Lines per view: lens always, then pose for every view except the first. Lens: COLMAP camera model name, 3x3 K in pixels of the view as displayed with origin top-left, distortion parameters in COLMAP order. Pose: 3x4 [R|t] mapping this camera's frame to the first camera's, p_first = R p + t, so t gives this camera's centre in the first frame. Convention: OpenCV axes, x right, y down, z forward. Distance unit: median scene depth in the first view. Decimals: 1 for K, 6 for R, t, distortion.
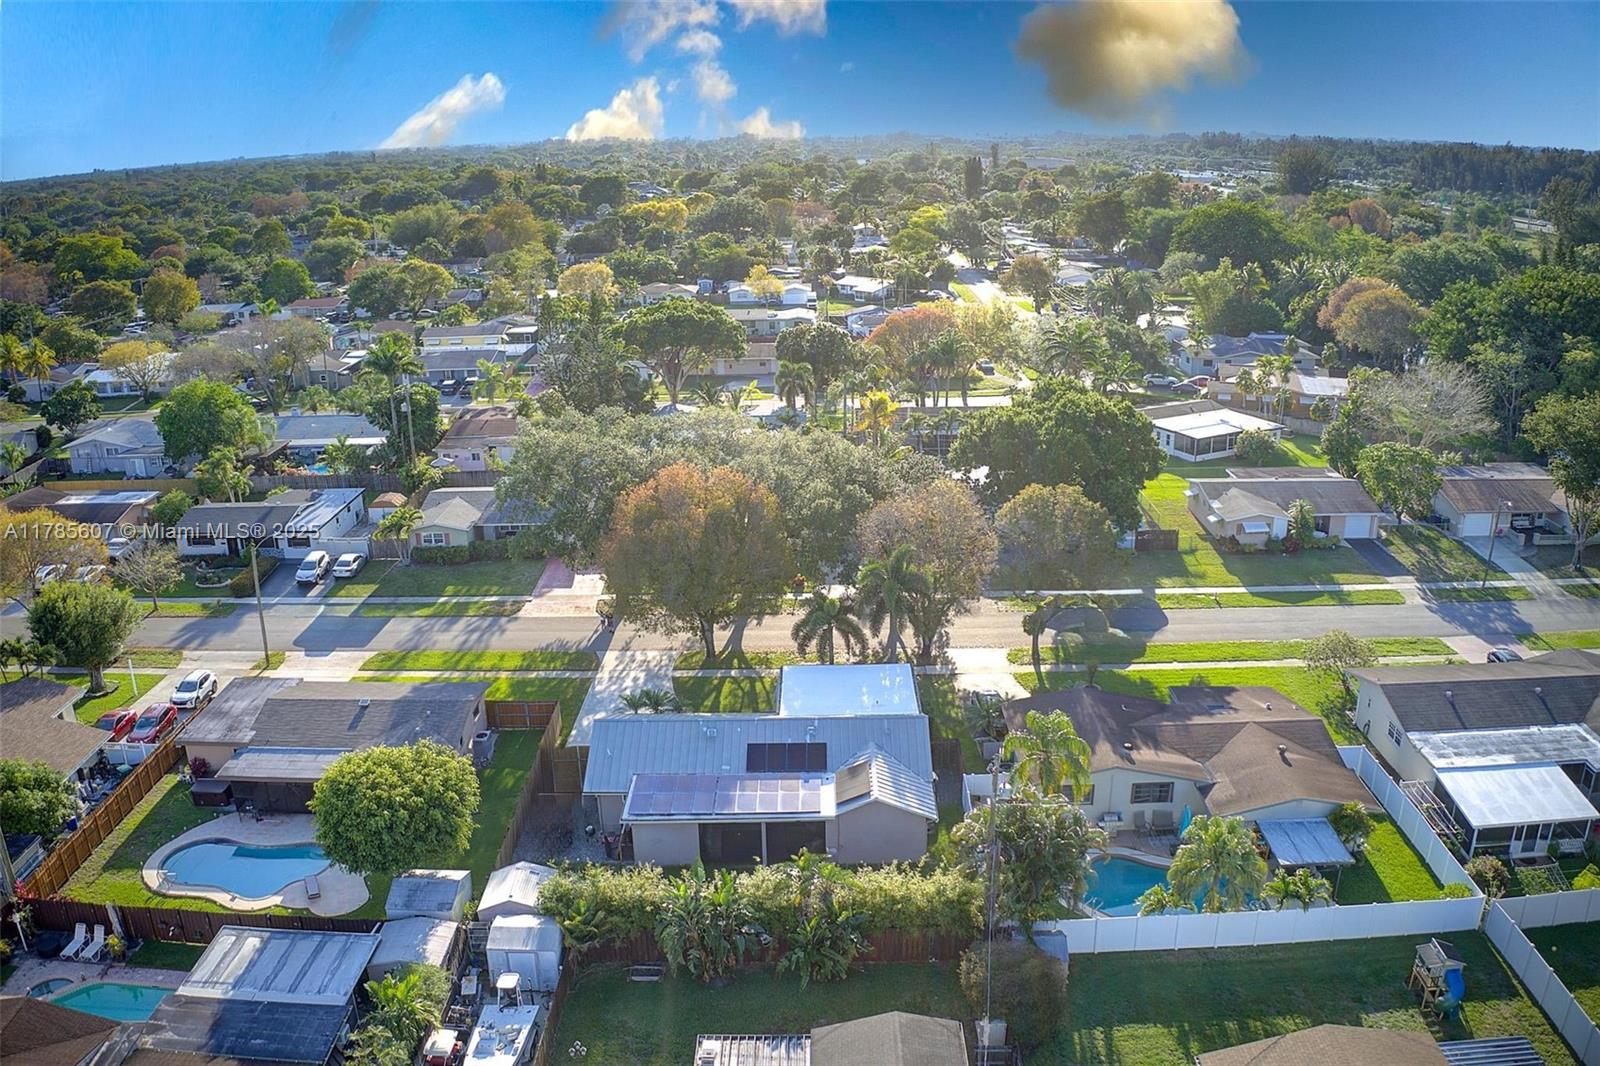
lens RADIAL K [[1275.7, 0, 787.0], [0, 1275.7, 531.9], [0, 0, 1]] dist [-0.204963, 0.039513]
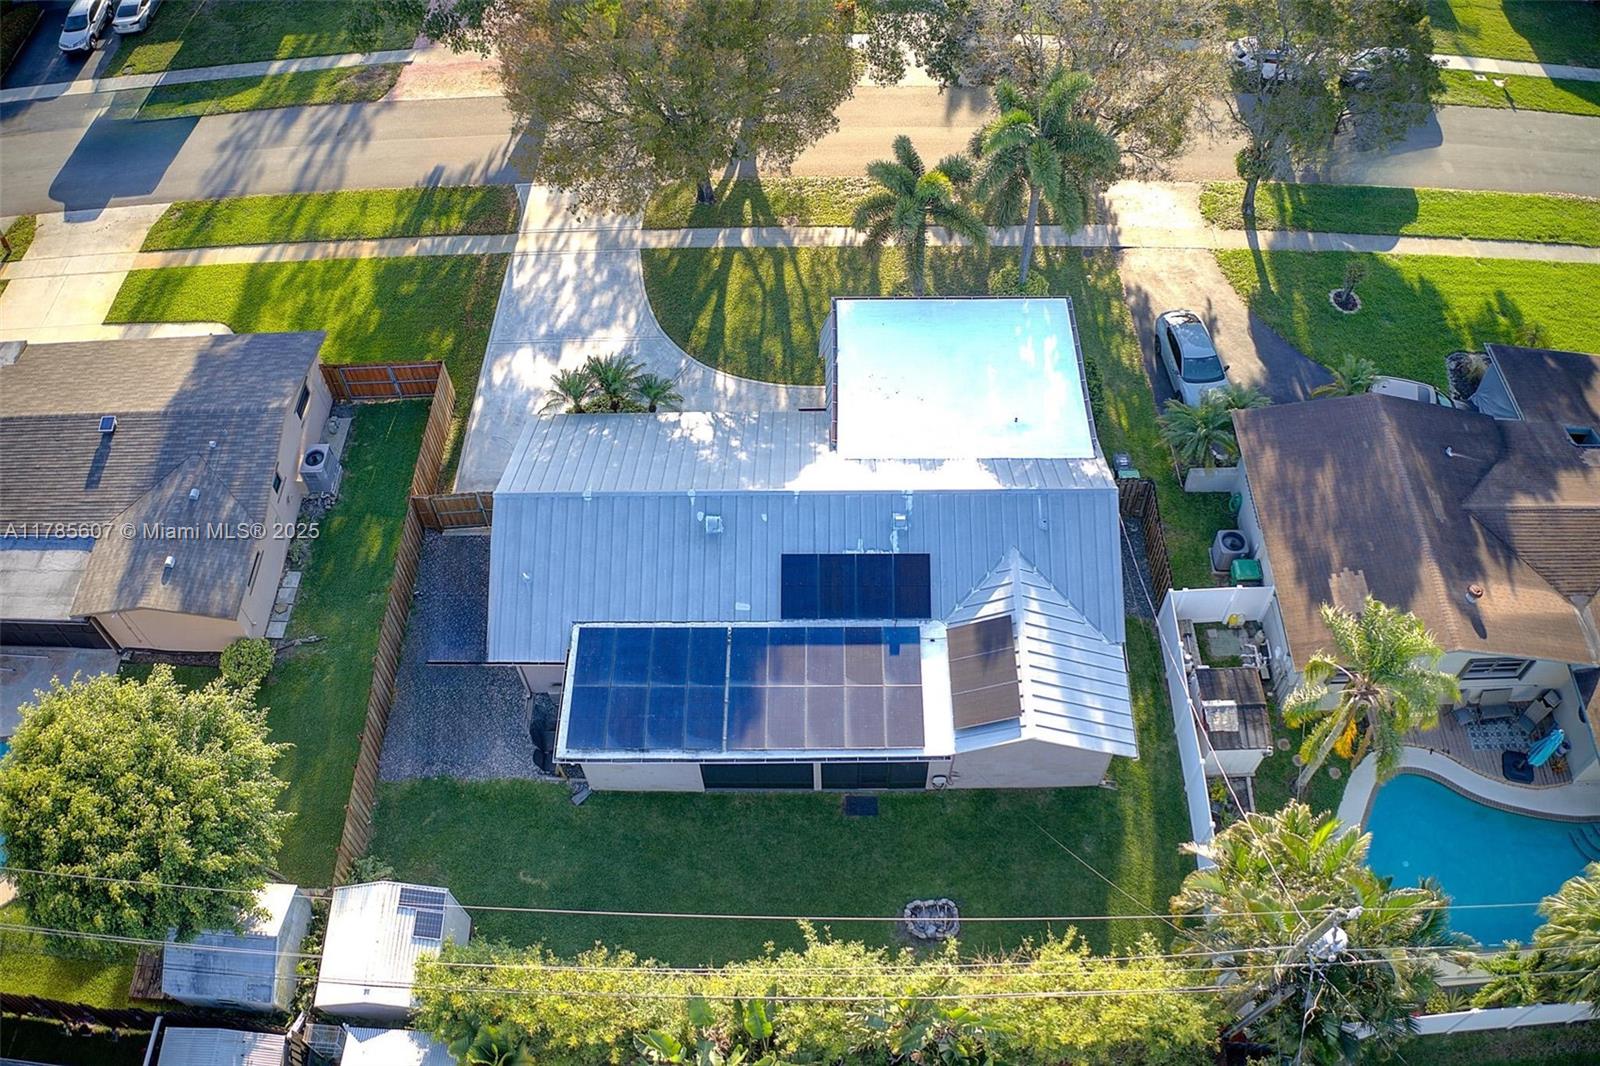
lens RADIAL K [[1275.7, 0, 787.0], [0, 1275.7, 531.9], [0, 0, 1]] dist [-0.204963, 0.039513]
pose [[0.999949, -0.007487, -0.006767, -0.019978], [0.010030, 0.811703, 0.583984, -0.121146], [0.001121, -0.584022, 0.811737, 0.446713]]
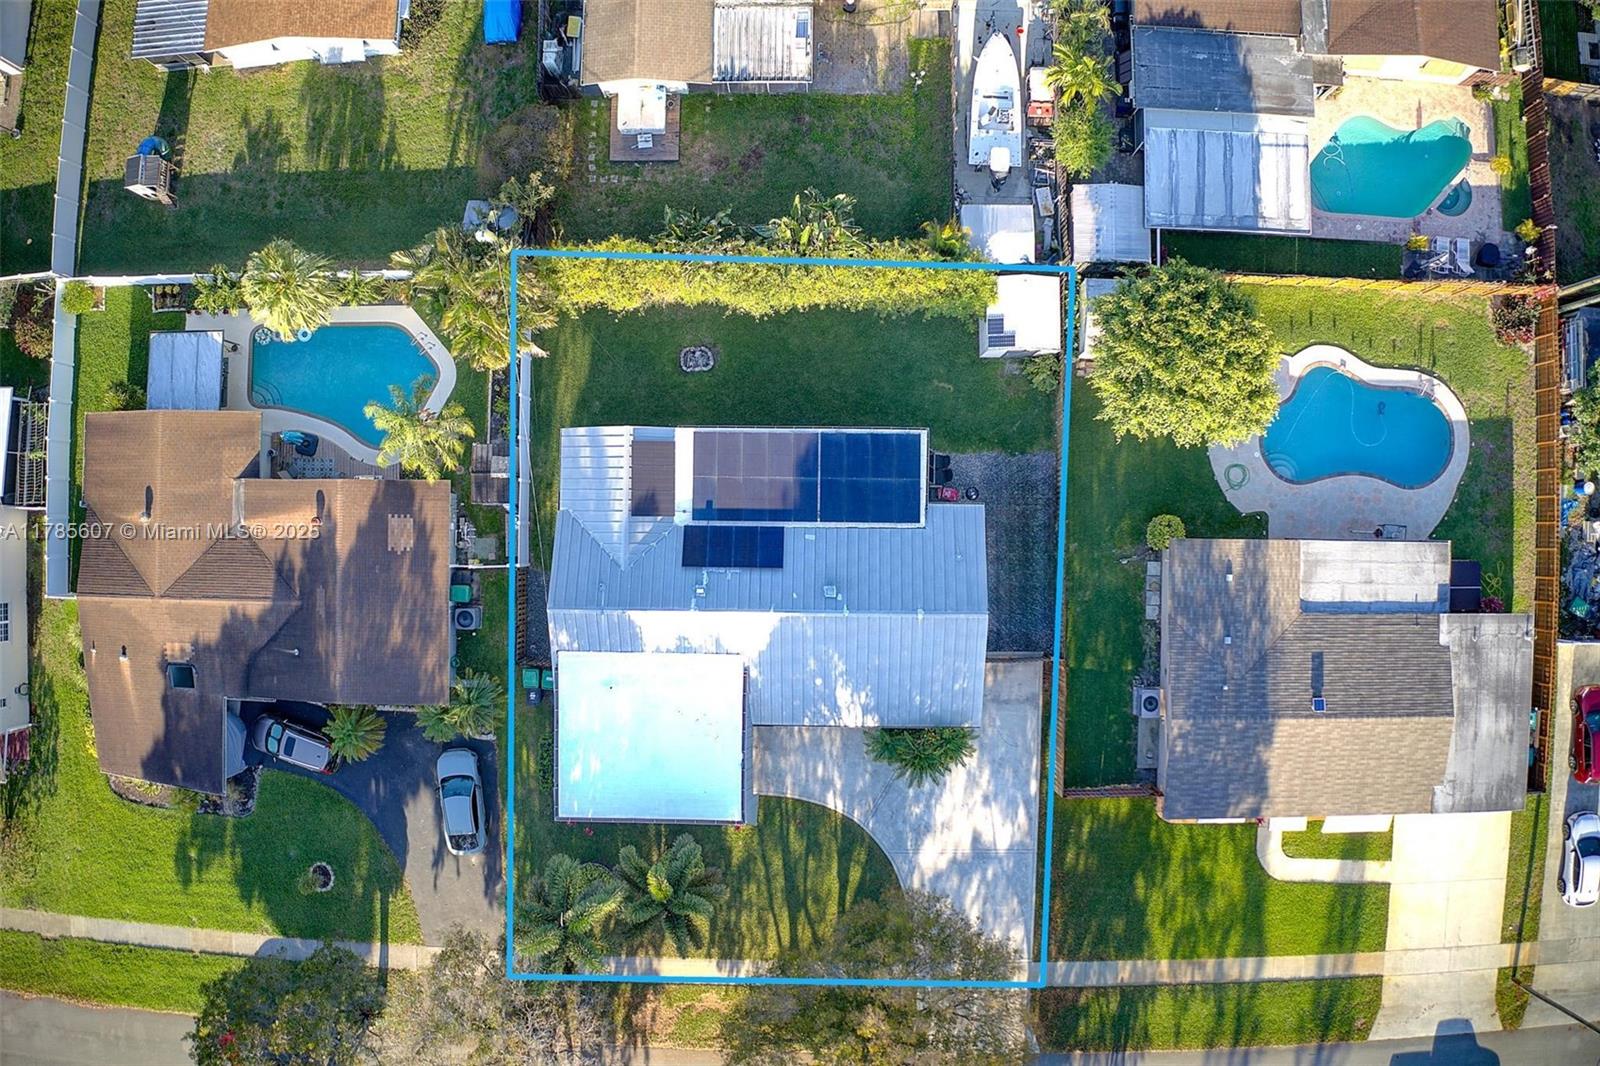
lens RADIAL K [[1275.7, 0, 787.0], [0, 1275.7, 531.9], [0, 0, 1]] dist [-0.204963, 0.039513]
pose [[-0.998854, 0.007345, 0.047290, -0.055830], [0.042851, -0.302755, 0.952105, -0.448214], [0.021310, 0.953040, 0.302094, 0.582017]]
